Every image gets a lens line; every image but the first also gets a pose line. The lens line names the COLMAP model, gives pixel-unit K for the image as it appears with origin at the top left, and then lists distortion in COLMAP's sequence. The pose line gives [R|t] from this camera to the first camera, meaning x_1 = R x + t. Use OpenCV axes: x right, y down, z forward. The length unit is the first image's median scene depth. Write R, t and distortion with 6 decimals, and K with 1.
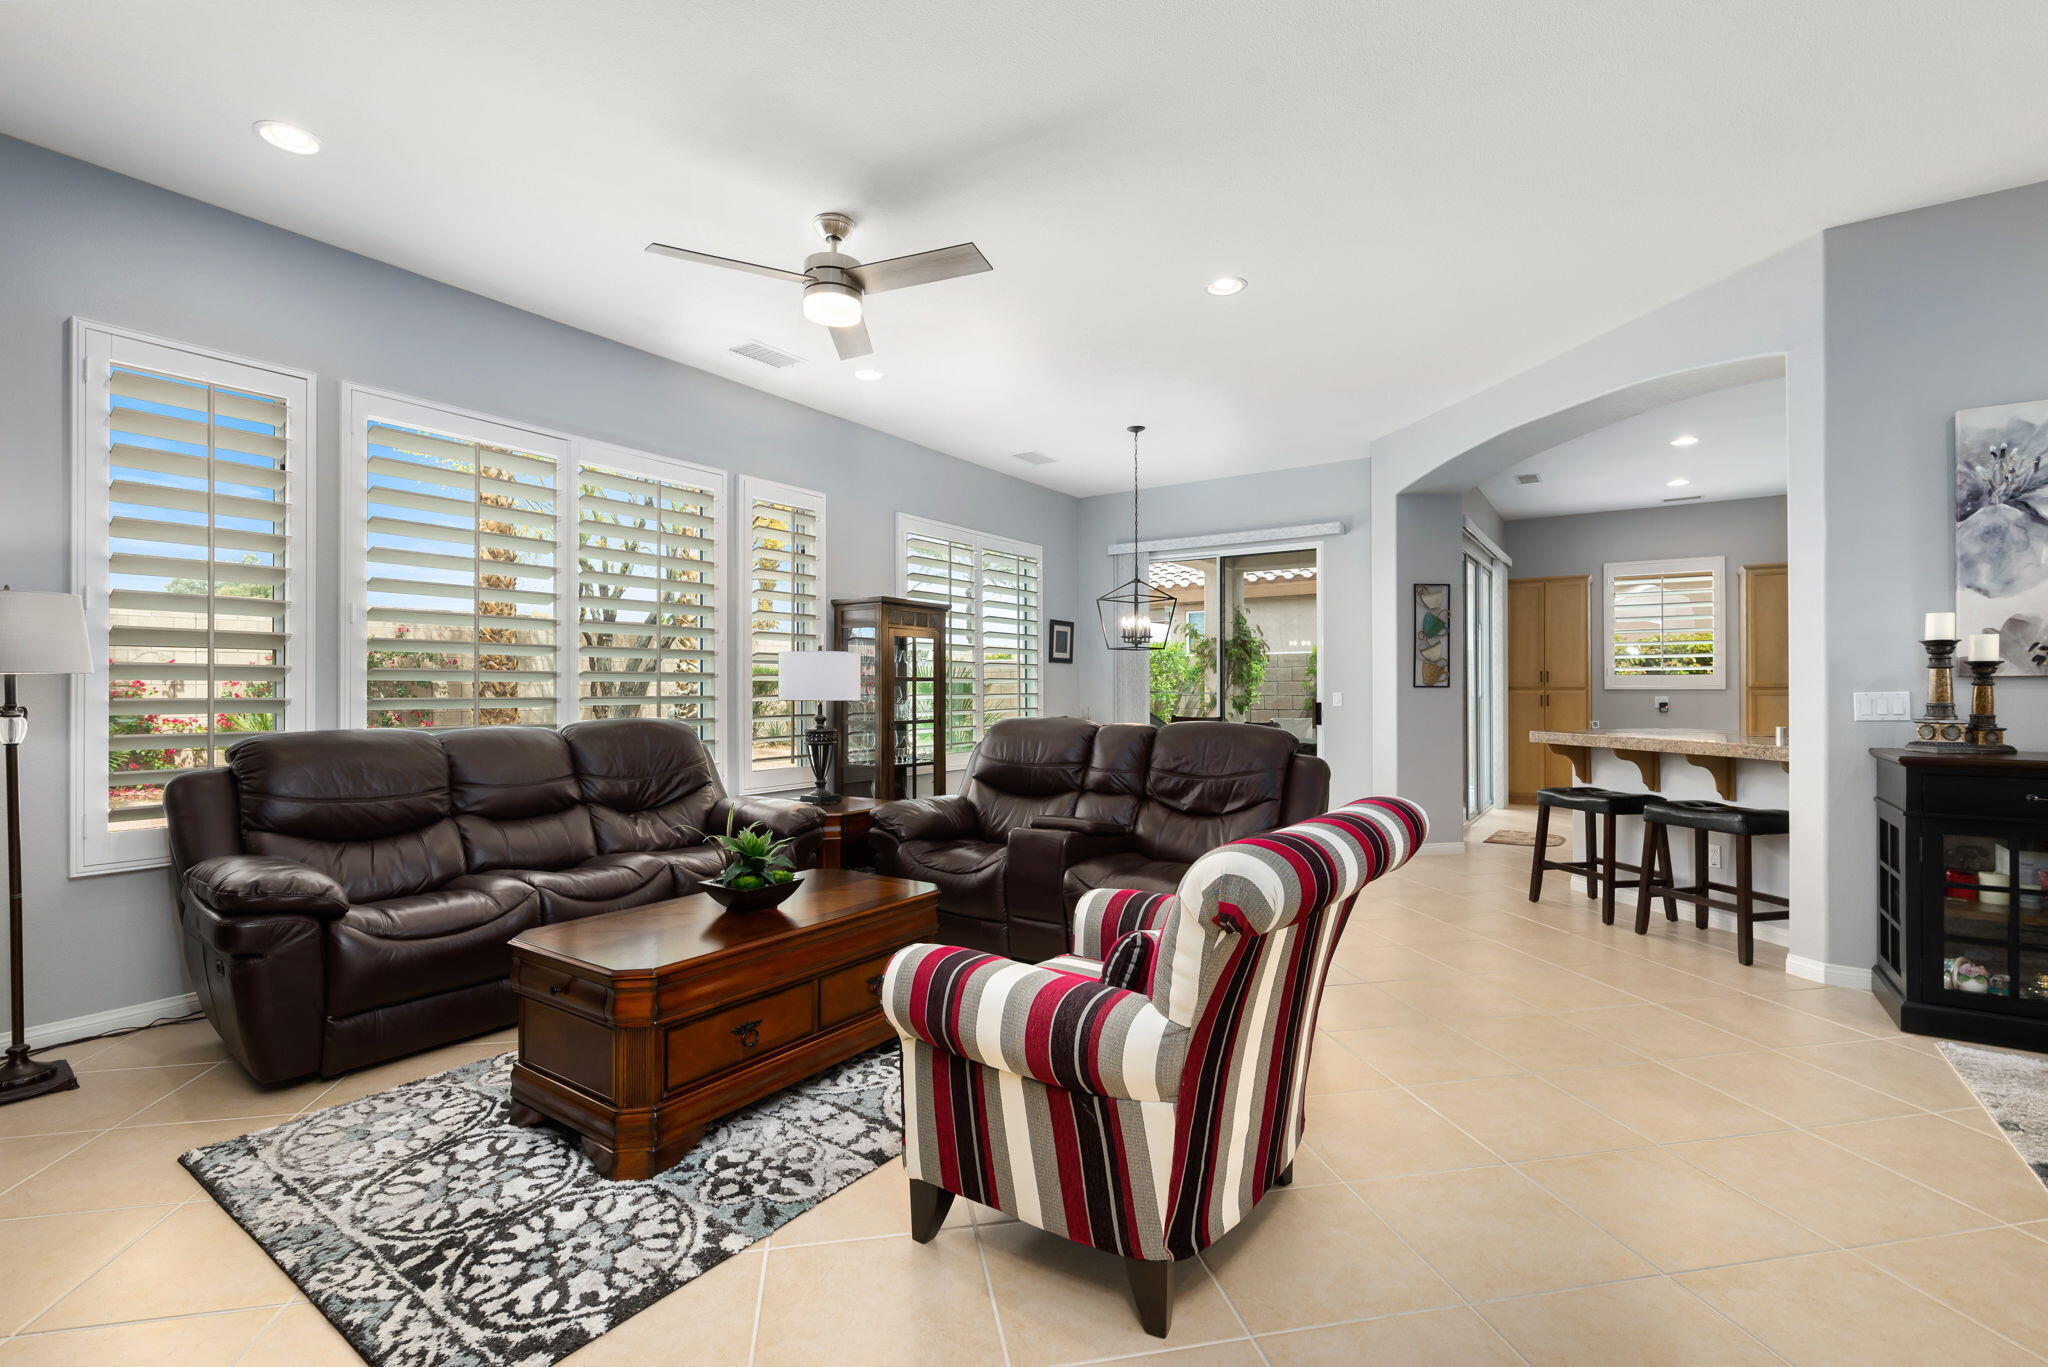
lens RADIAL K [[912.9, 0, 1023.0], [0, 912.9, 692.1], [0, 0, 1]] dist [0.001735, 0.000390]
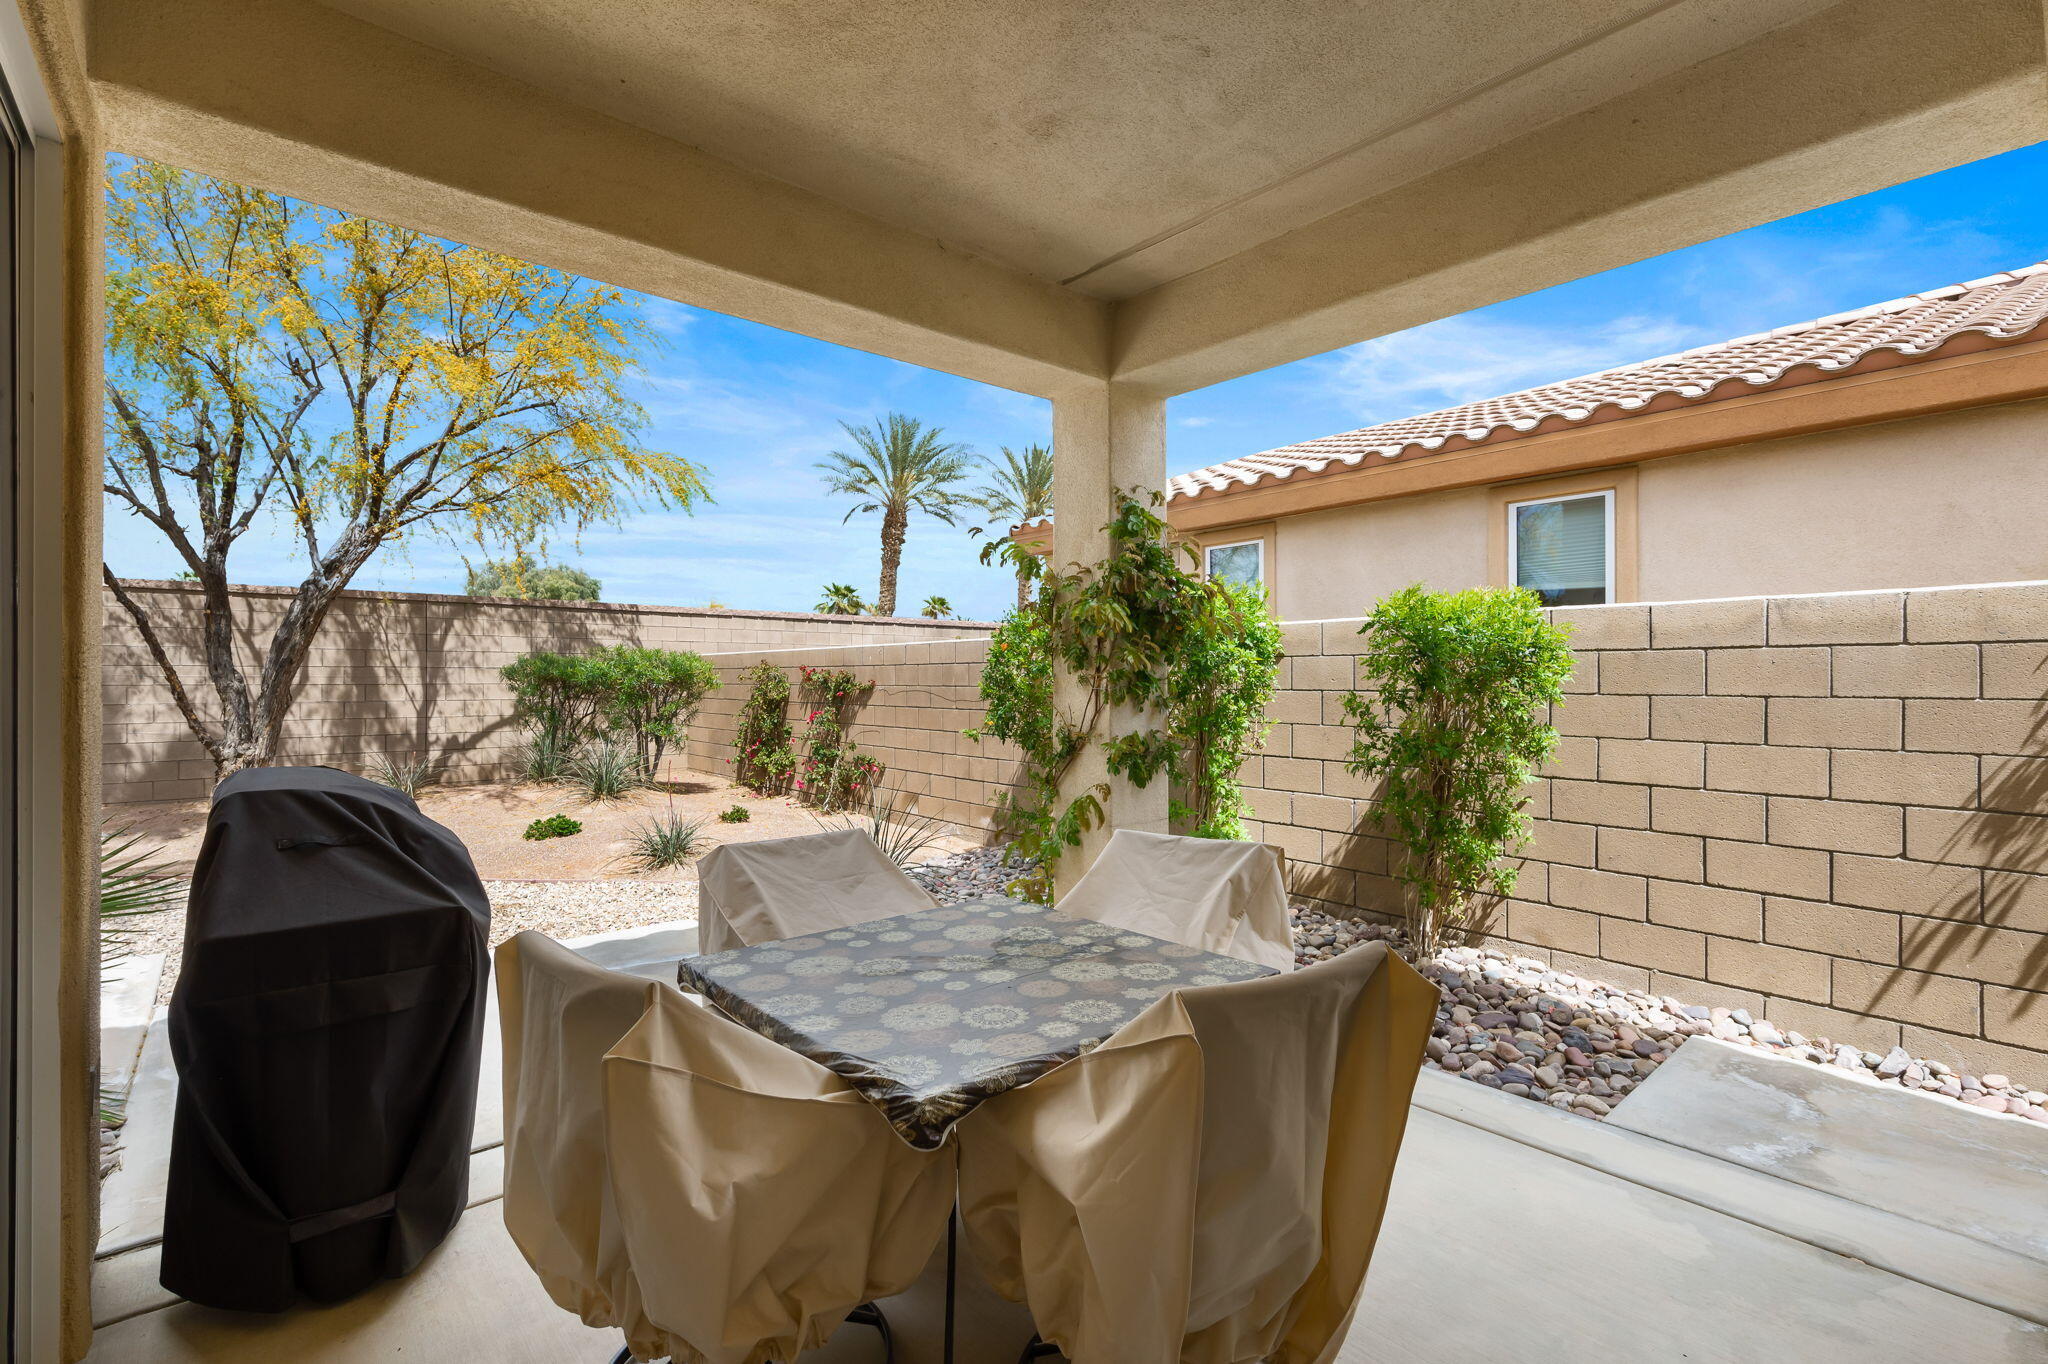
lens RADIAL K [[922.8, 0, 1033.4], [0, 922.8, 677.2], [0, 0, 1]] dist [-0.000298, 0.000027]
pose [[0.965901, 0.001991, -0.258903, 0.982093], [-0.003176, 0.999986, -0.004156, -0.057774], [0.258891, 0.004836, 0.965894, 2.145998]]
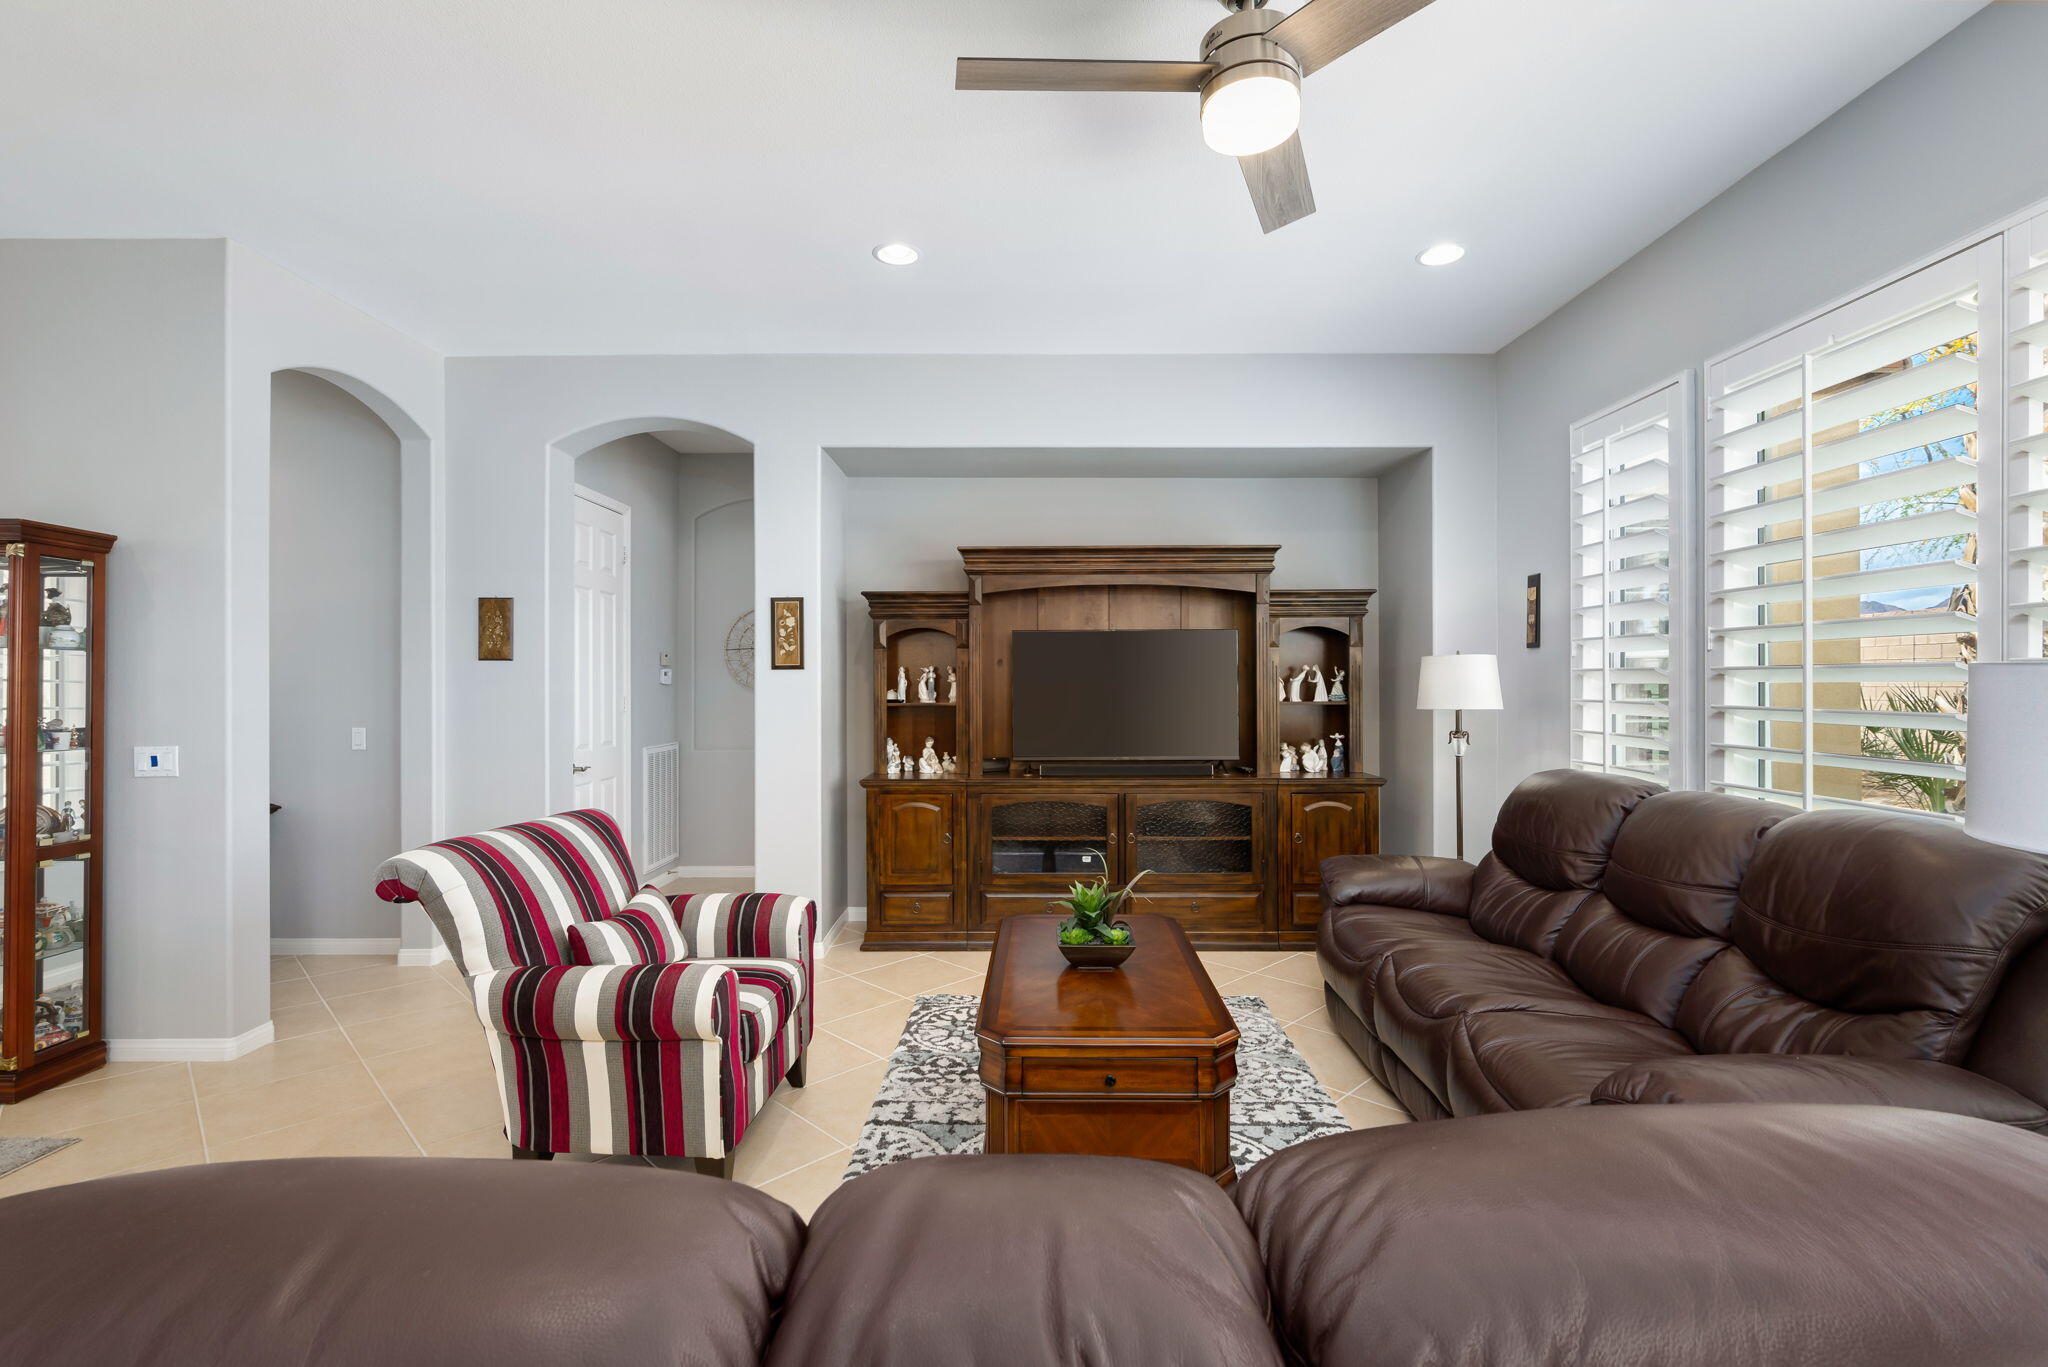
lens RADIAL K [[909.8, 0, 1027.3], [0, 909.8, 682.5], [0, 0, 1]] dist [-0.000210, 0.000027]
pose [[-0.828705, 0.003155, -0.559677, 0.256886], [0.001787, 0.999994, 0.002990, -0.055609], [0.559683, 0.001478, -0.828705, 1.478696]]
